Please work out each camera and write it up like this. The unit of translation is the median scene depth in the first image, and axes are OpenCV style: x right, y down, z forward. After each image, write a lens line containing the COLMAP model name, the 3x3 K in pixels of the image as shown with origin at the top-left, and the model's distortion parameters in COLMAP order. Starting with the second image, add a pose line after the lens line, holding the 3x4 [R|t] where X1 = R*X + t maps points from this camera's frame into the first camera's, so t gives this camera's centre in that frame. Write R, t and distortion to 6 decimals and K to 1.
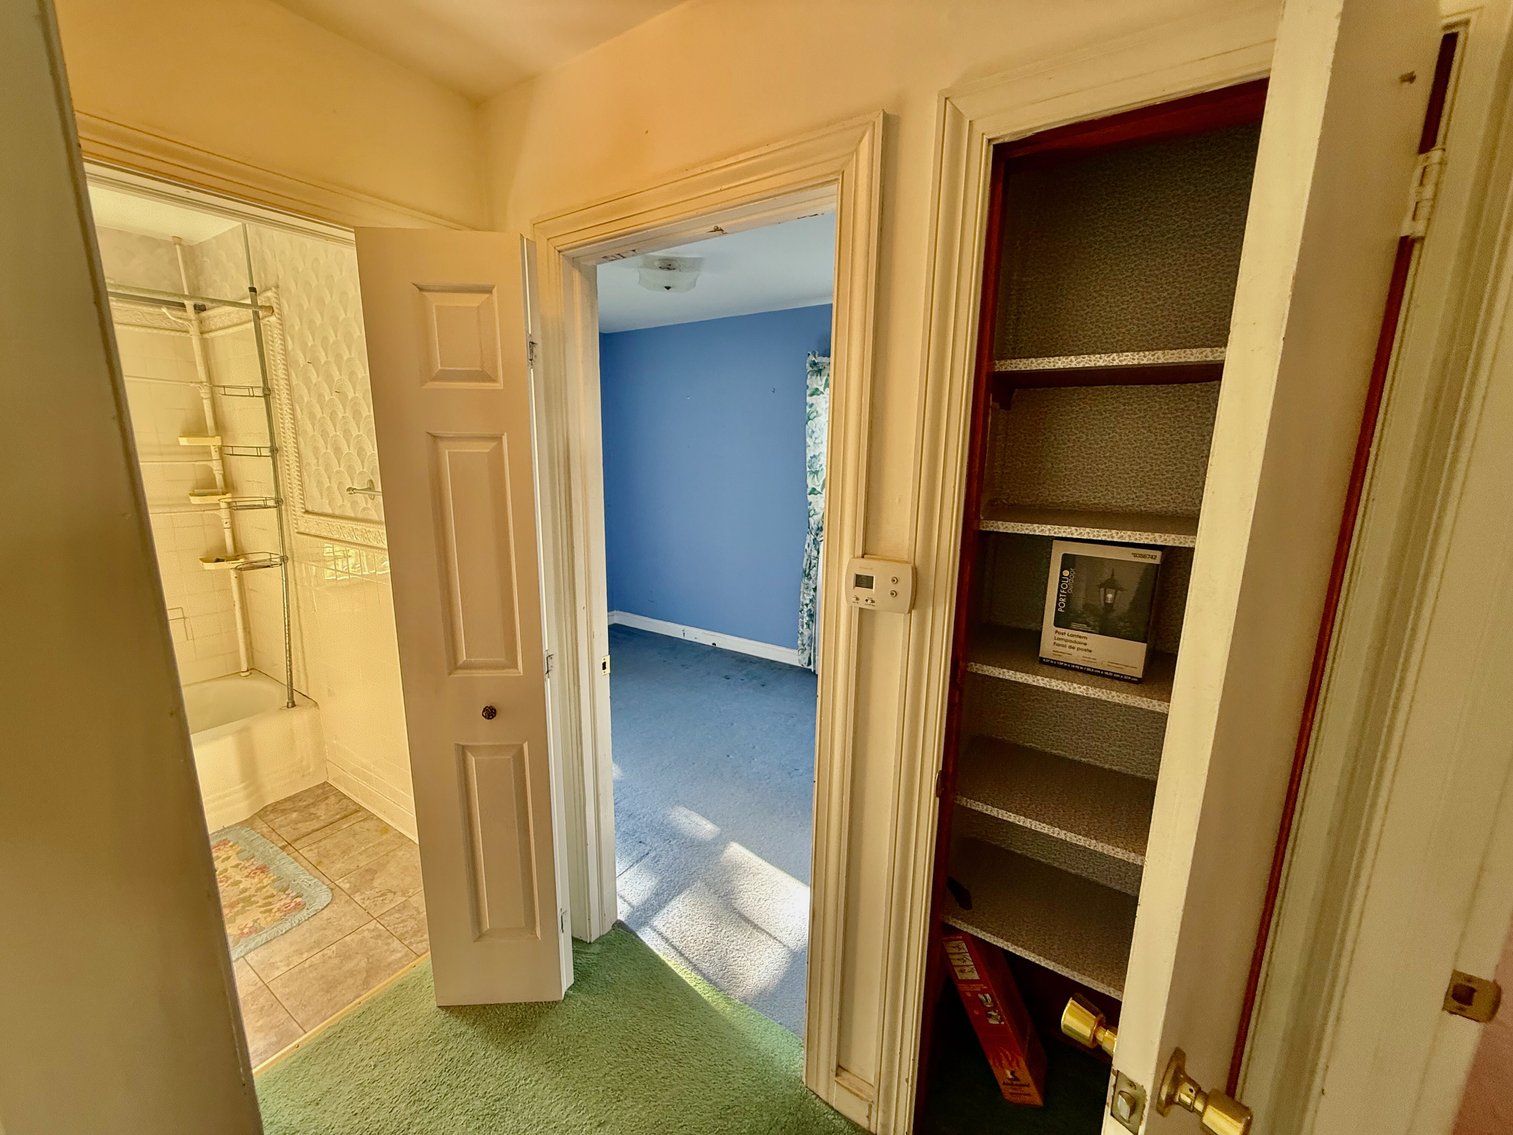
lens RADIAL K [[602.1, 0, 752.5], [0, 602.1, 561.7], [0, 0, 1]] dist [-0.004210, -0.000091]
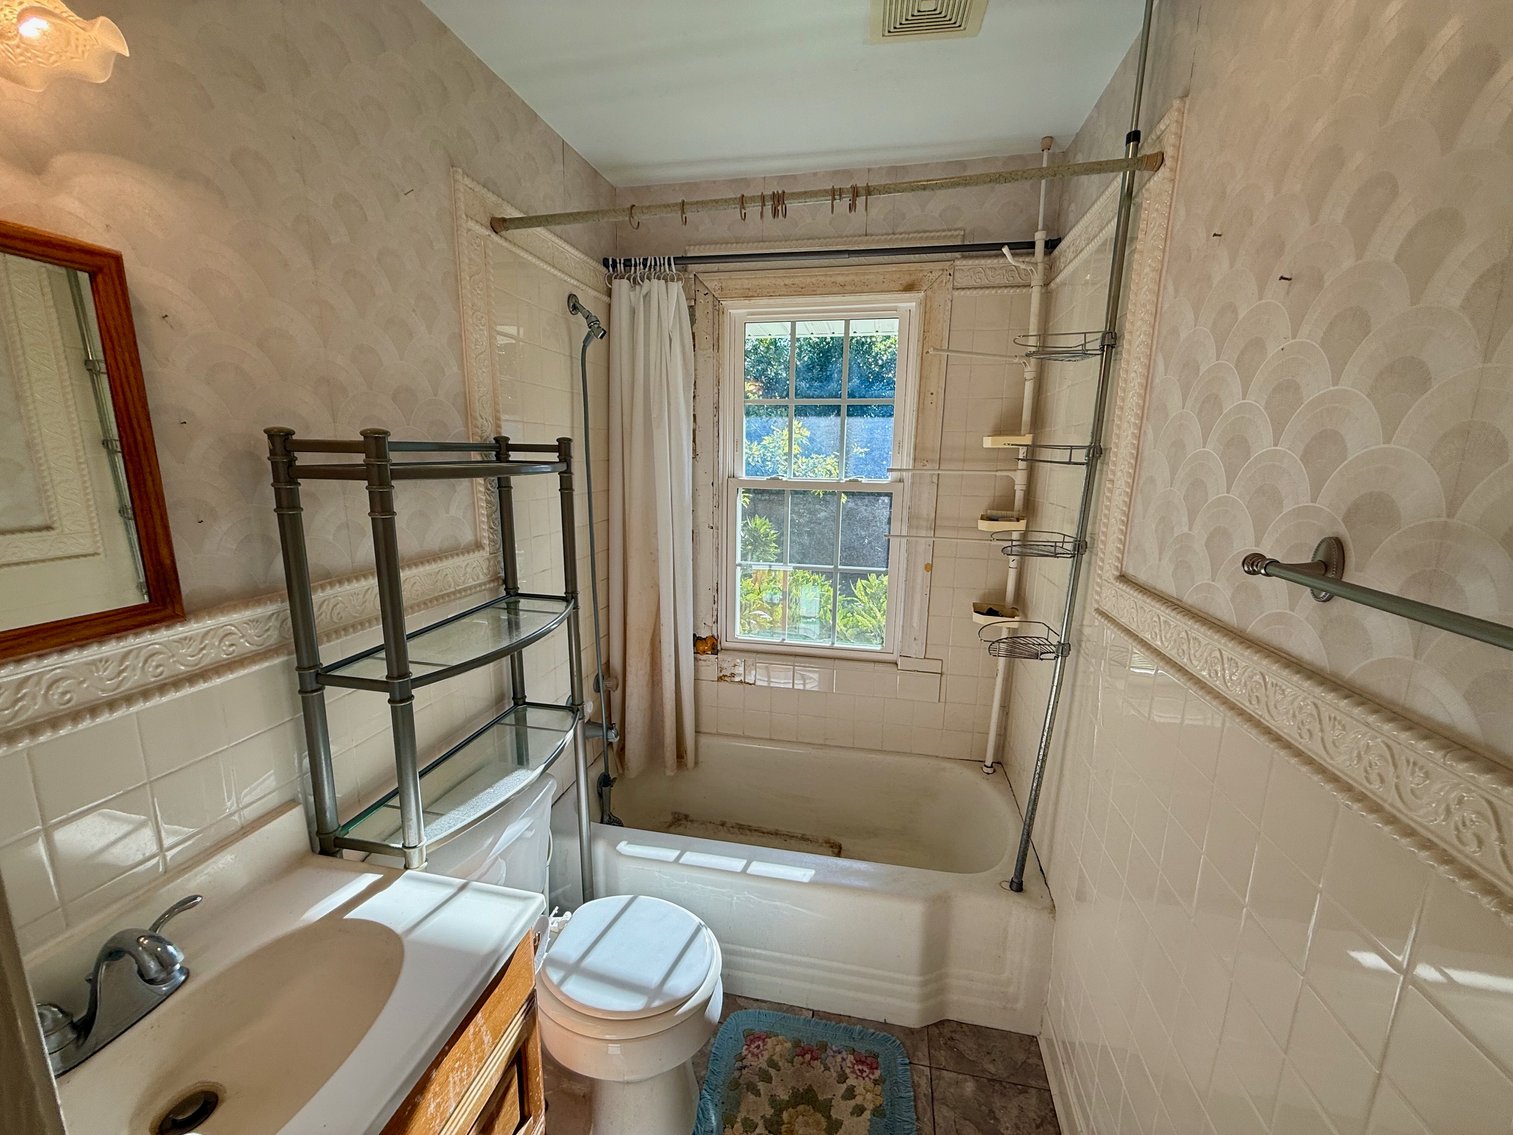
lens RADIAL K [[602.1, 0, 754.8], [0, 602.1, 569.1], [0, 0, 1]] dist [-0.004210, -0.000091]
pose [[0.361179, 0.171199, -0.916646, -0.368804], [-0.185736, 0.976513, 0.109196, -0.080023], [0.913812, 0.130815, 0.384494, 0.491710]]
